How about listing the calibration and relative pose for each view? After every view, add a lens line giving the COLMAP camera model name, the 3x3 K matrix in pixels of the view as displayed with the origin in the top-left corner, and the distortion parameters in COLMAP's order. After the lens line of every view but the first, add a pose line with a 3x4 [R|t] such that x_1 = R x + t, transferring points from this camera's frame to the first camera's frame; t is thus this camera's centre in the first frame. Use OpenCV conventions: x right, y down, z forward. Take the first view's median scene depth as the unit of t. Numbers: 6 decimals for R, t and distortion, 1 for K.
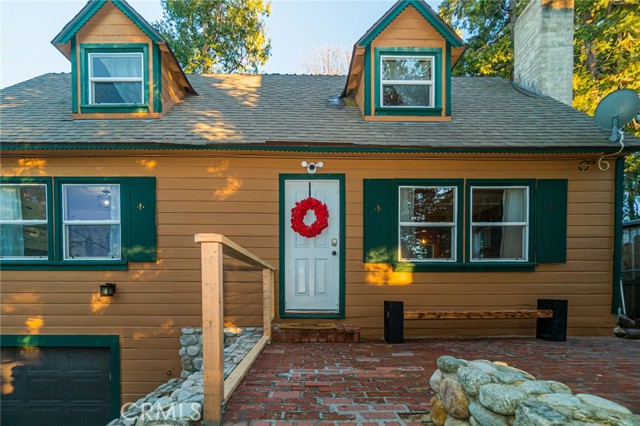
lens RADIAL K [[289.4, 0, 306.6], [0, 289.4, 297.9], [0, 0, 1]] dist [-0.003333, -0.000558]
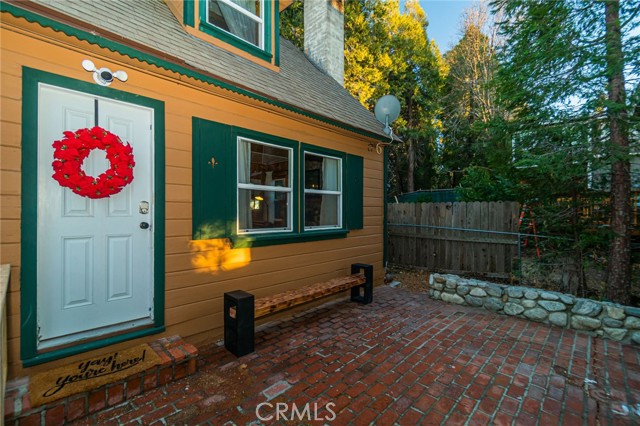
lens RADIAL K [[287.9, 0, 297.2], [0, 287.9, 213.4], [0, 0, 1]] dist [-0.010854, 0.000039]
pose [[0.725703, 0.001463, 0.688006, -0.087145], [0.011954, 0.999820, -0.014735, -0.168594], [-0.687904, 0.018918, 0.725555, 0.341506]]
